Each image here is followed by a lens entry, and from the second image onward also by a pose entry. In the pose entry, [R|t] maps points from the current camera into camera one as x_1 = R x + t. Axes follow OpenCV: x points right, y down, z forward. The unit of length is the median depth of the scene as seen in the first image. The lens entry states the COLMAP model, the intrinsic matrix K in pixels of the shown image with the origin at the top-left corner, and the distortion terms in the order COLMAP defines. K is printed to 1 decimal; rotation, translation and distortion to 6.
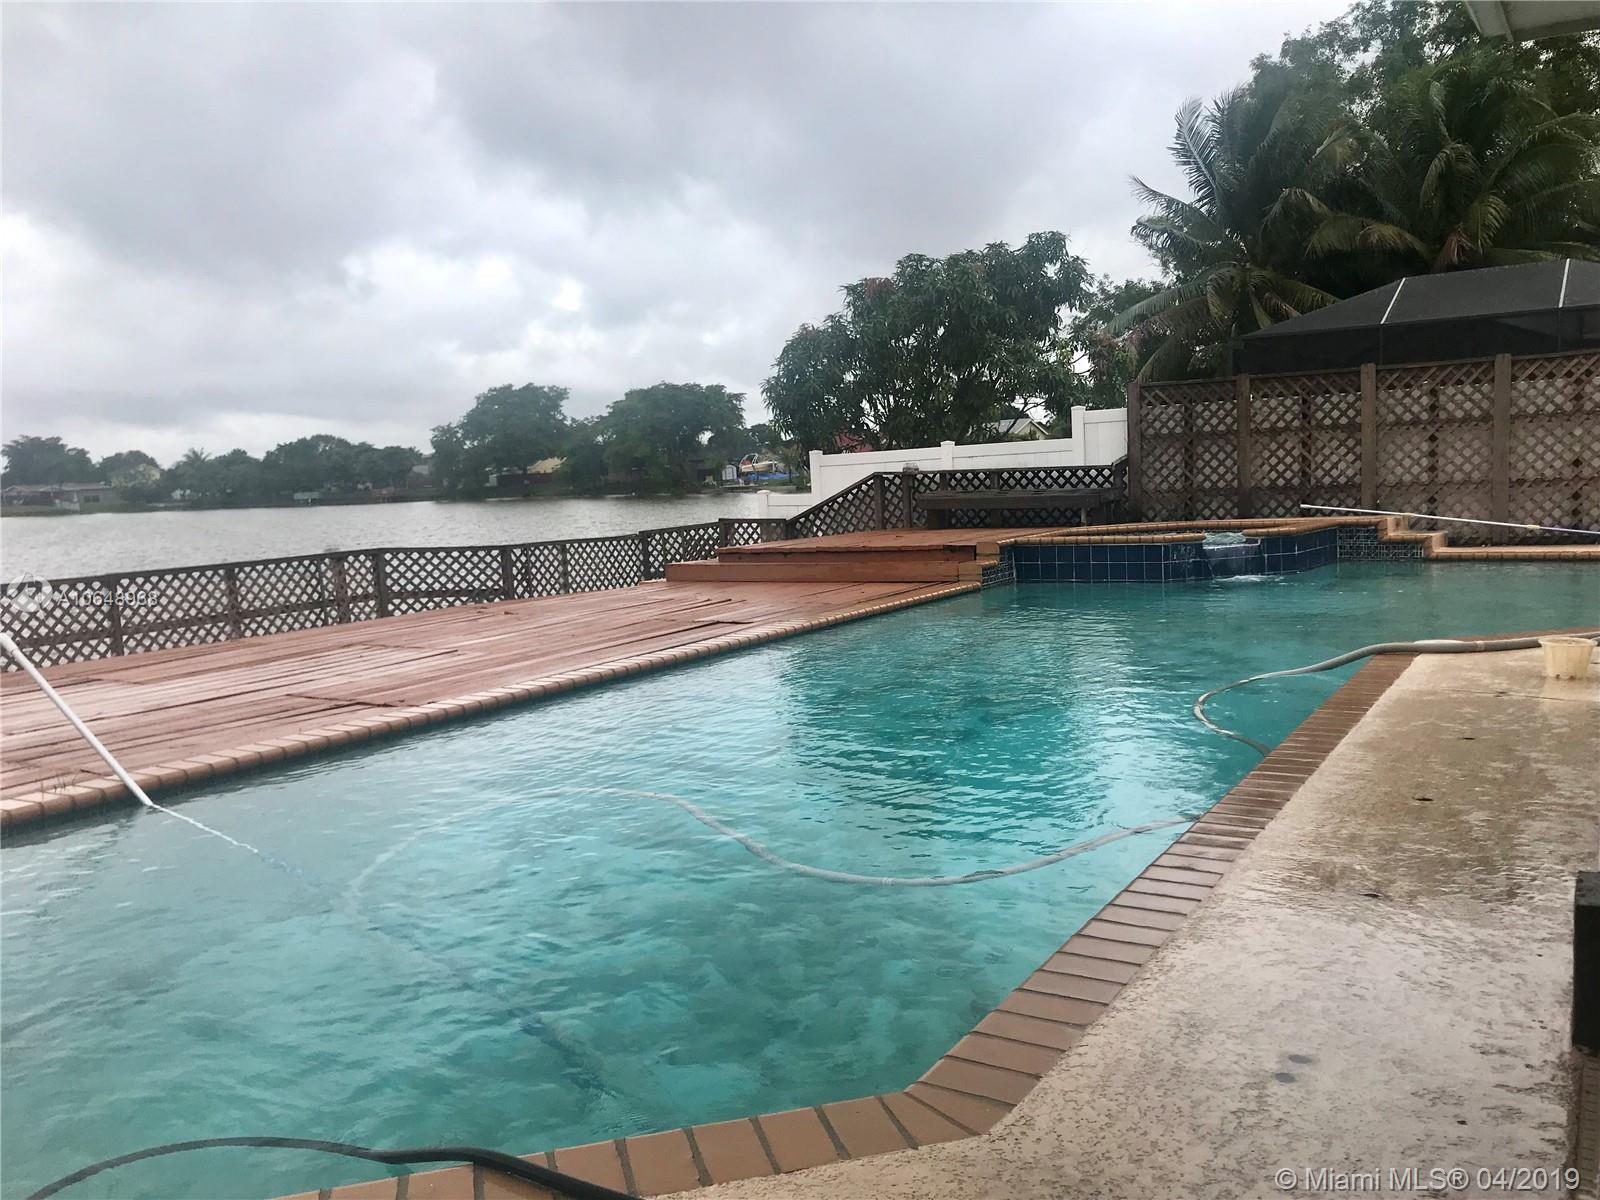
lens RADIAL K [[1306.0, 0, 799.1], [0, 1306.0, 626.1], [0, 0, 1]] dist [0.107487, -0.232919]
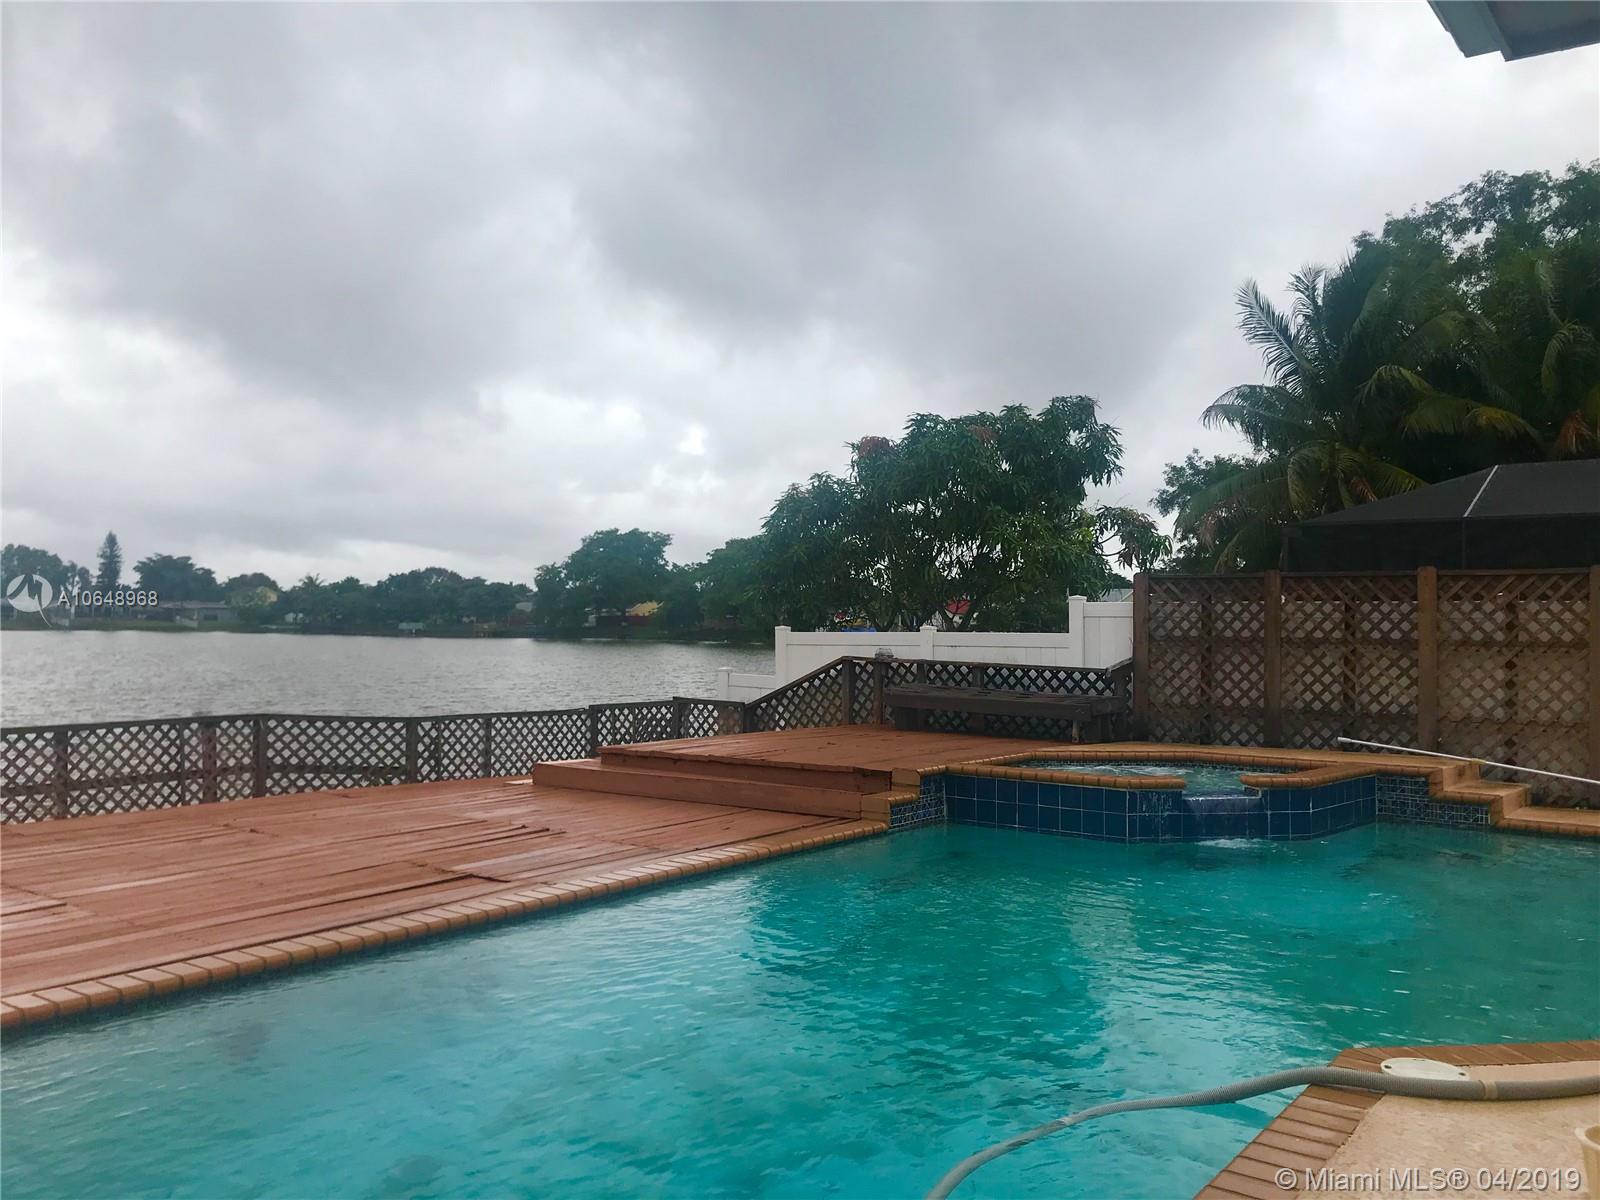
lens RADIAL K [[1320.1, 0, 800.0], [0, 1320.1, 600.0], [0, 0, 1]] dist [0.085851, -0.148875]
pose [[0.995647, 0.054624, -0.075519, 0.092420], [-0.064389, 0.988944, -0.133581, -0.037331], [0.067387, 0.137862, 0.988156, 0.142917]]
